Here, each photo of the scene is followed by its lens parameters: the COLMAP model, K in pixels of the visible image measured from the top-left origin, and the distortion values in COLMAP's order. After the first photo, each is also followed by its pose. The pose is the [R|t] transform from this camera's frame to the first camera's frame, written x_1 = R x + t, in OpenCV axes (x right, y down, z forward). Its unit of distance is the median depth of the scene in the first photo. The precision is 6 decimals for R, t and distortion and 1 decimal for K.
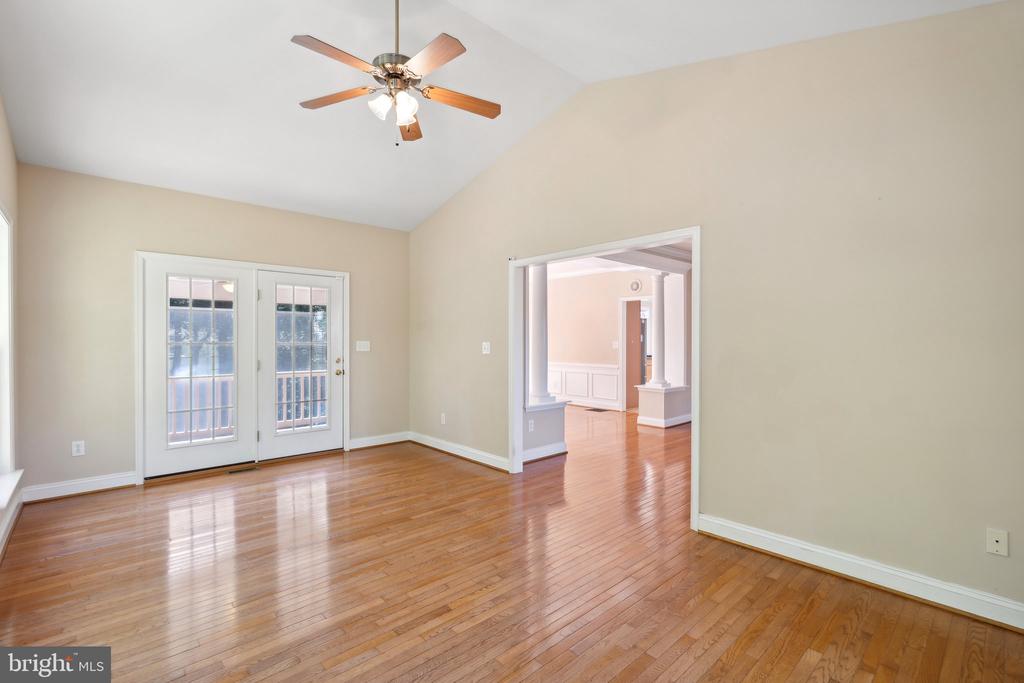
lens RADIAL K [[464.0, 0, 509.1], [0, 464.0, 341.6], [0, 0, 1]] dist [-0.006705, 0.001758]
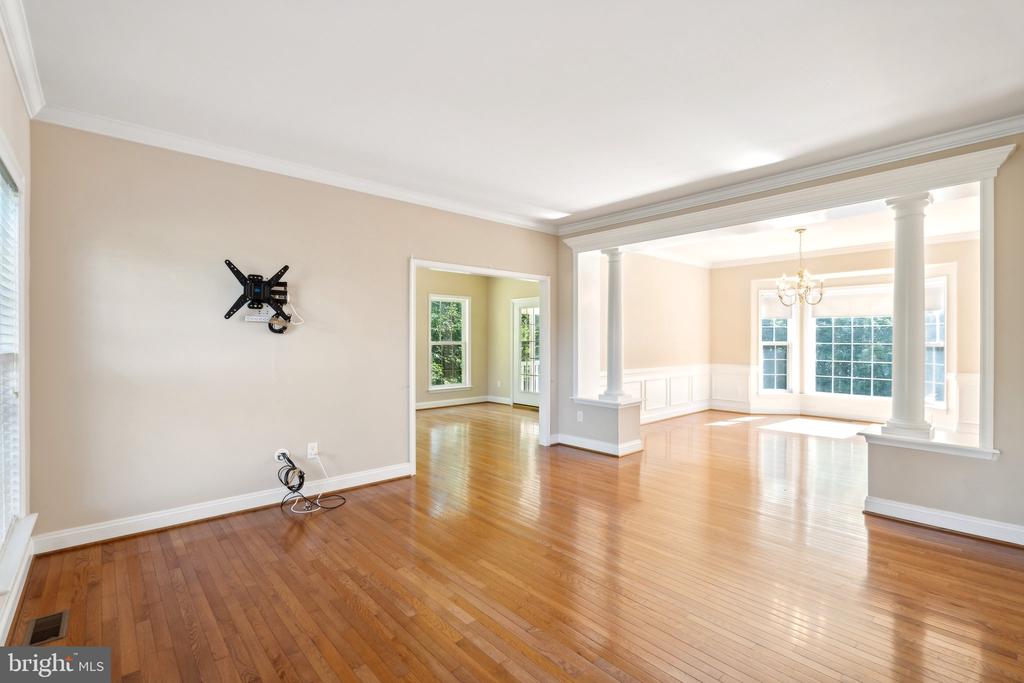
lens RADIAL K [[464.0, 0, 517.1], [0, 464.0, 339.3], [0, 0, 1]] dist [-0.006705, 0.001758]
pose [[0.002856, 0.001018, -0.999995, 1.218006], [-0.003619, 0.999993, 0.001008, -0.004707], [0.999989, 0.003617, 0.002860, 0.885534]]
